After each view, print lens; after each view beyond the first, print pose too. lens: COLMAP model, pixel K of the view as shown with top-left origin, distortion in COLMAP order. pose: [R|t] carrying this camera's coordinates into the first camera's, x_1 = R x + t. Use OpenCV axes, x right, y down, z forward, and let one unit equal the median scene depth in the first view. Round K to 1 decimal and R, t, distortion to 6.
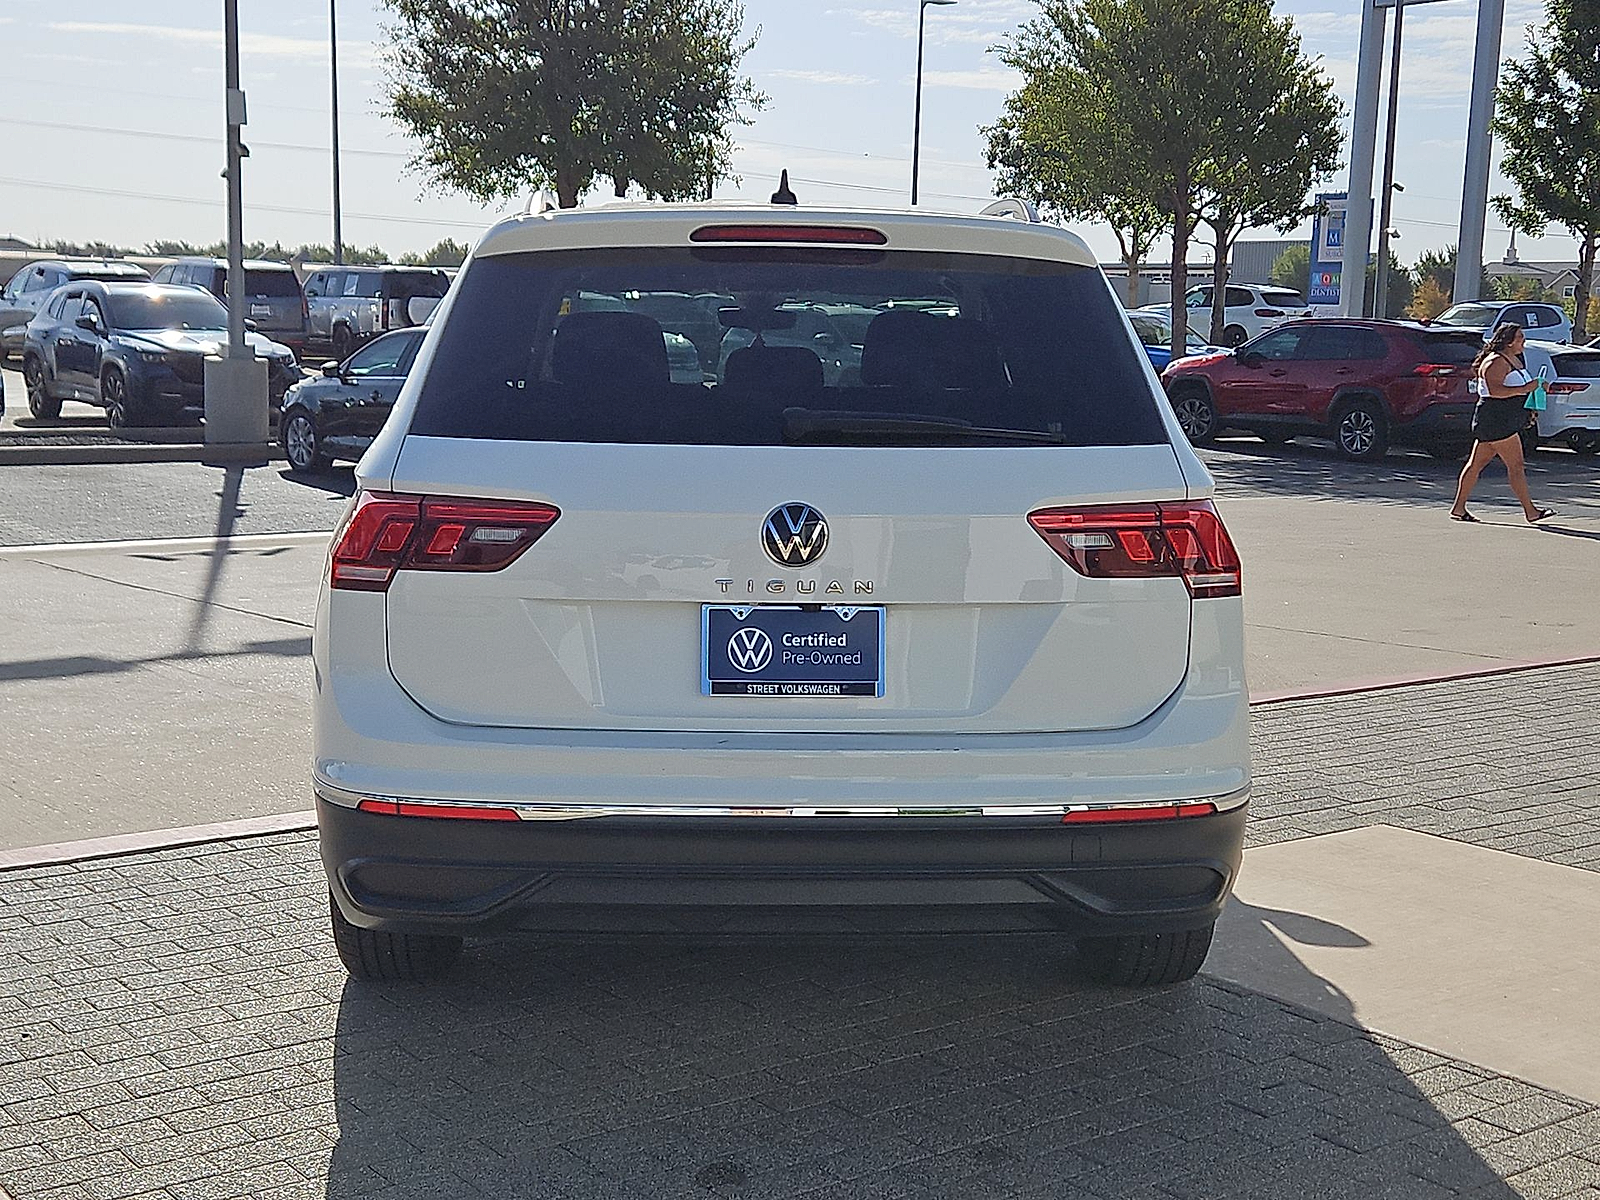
lens RADIAL K [[2327.6, 0, 800.0], [0, 2327.6, 600.0], [0, 0, 1]] dist [0.176252, -0.571511]
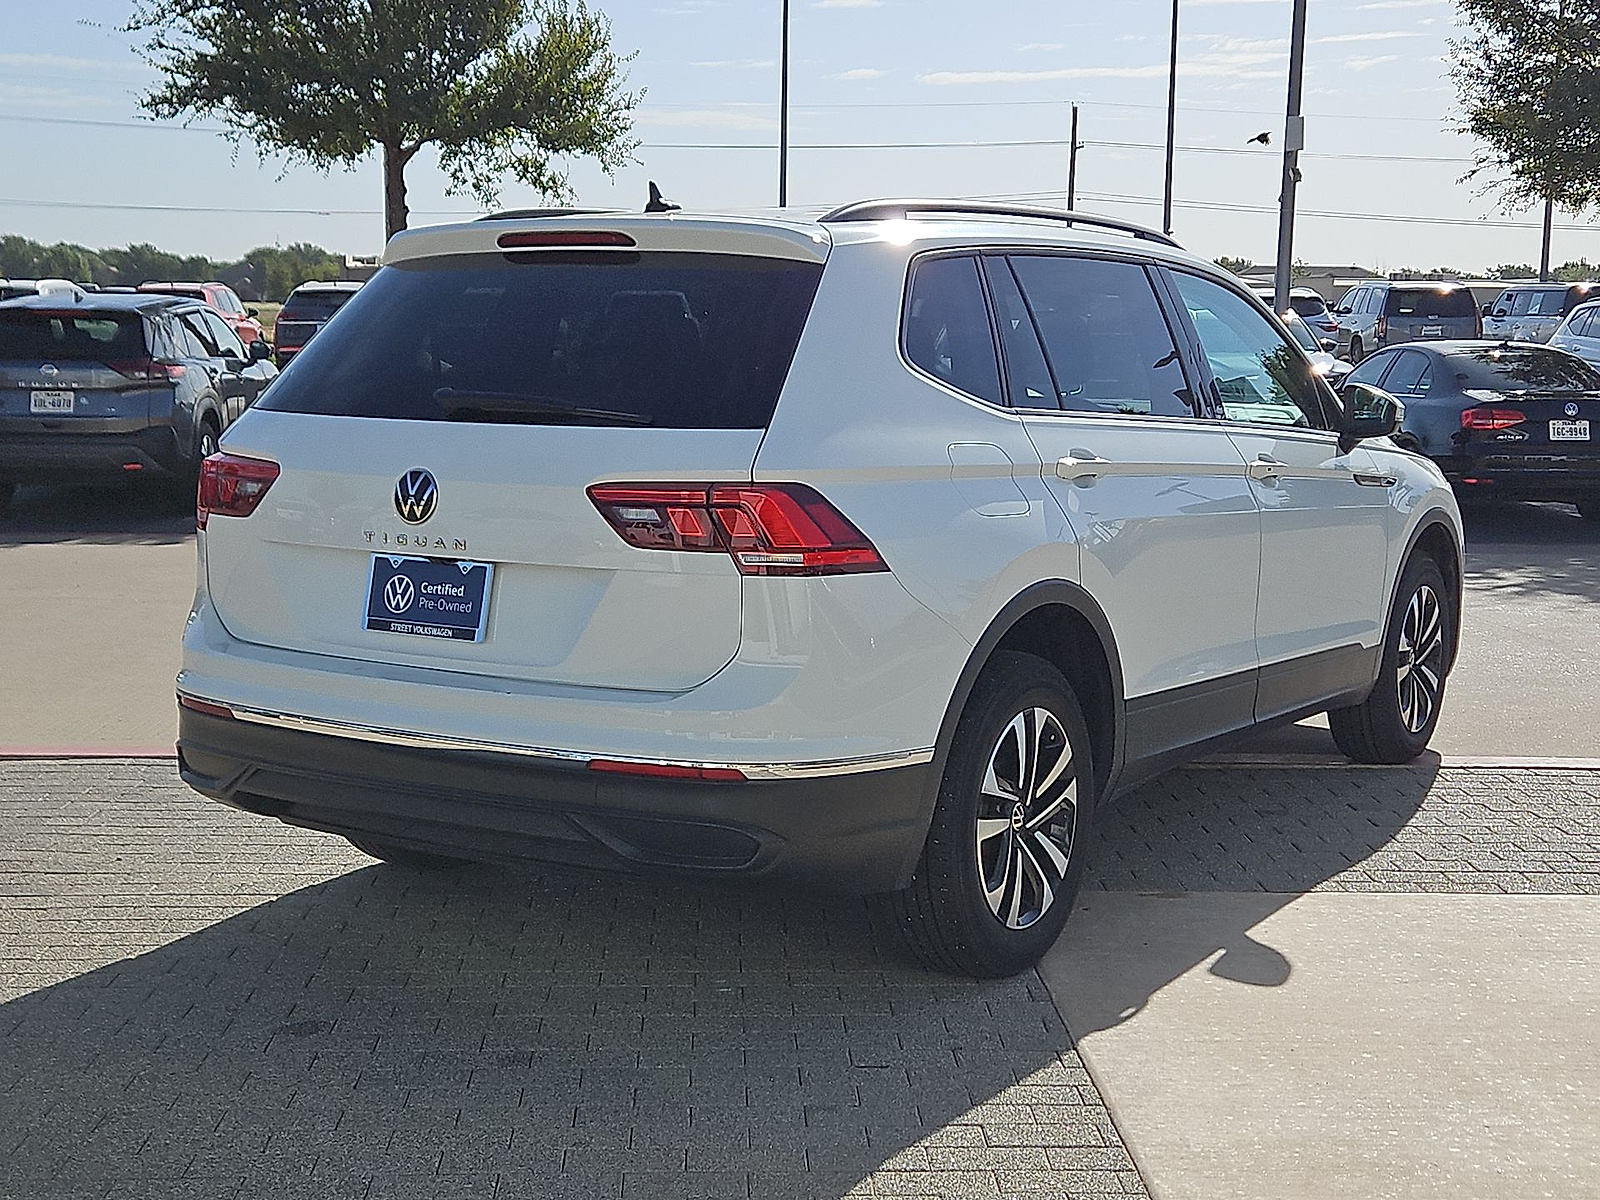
lens RADIAL K [[2327.6, 0, 800.0], [0, 2327.6, 600.0], [0, 0, 1]] dist [0.176252, -0.571511]
pose [[0.783974, 0.063273, -0.617561, 0.813743], [-0.071139, 0.997396, 0.011881, -0.003616], [0.616704, 0.034618, 0.786433, 0.188871]]
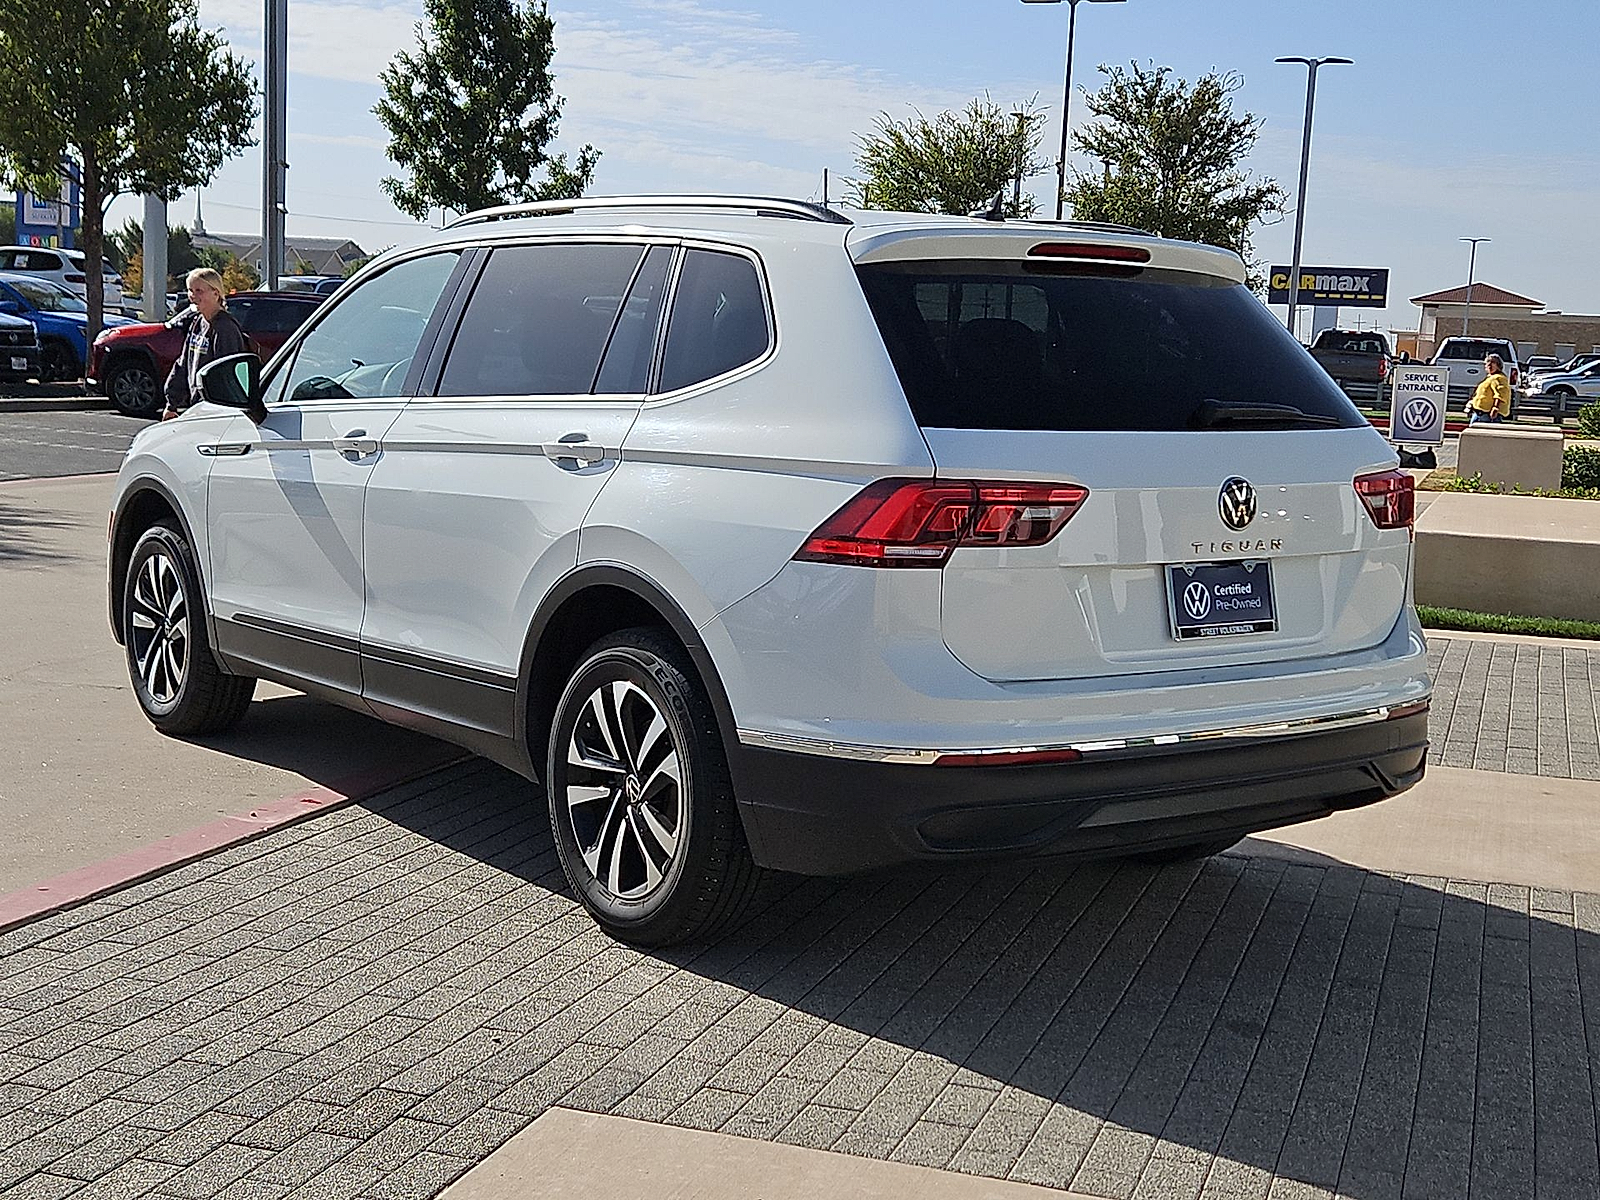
lens RADIAL K [[2327.6, 0, 800.0], [0, 2327.6, 600.0], [0, 0, 1]] dist [0.176252, -0.571511]
pose [[0.816220, -0.051767, 0.575418, -0.847212], [0.042740, 0.998659, 0.029217, -0.022093], [-0.576159, 0.000746, 0.817338, 0.110501]]
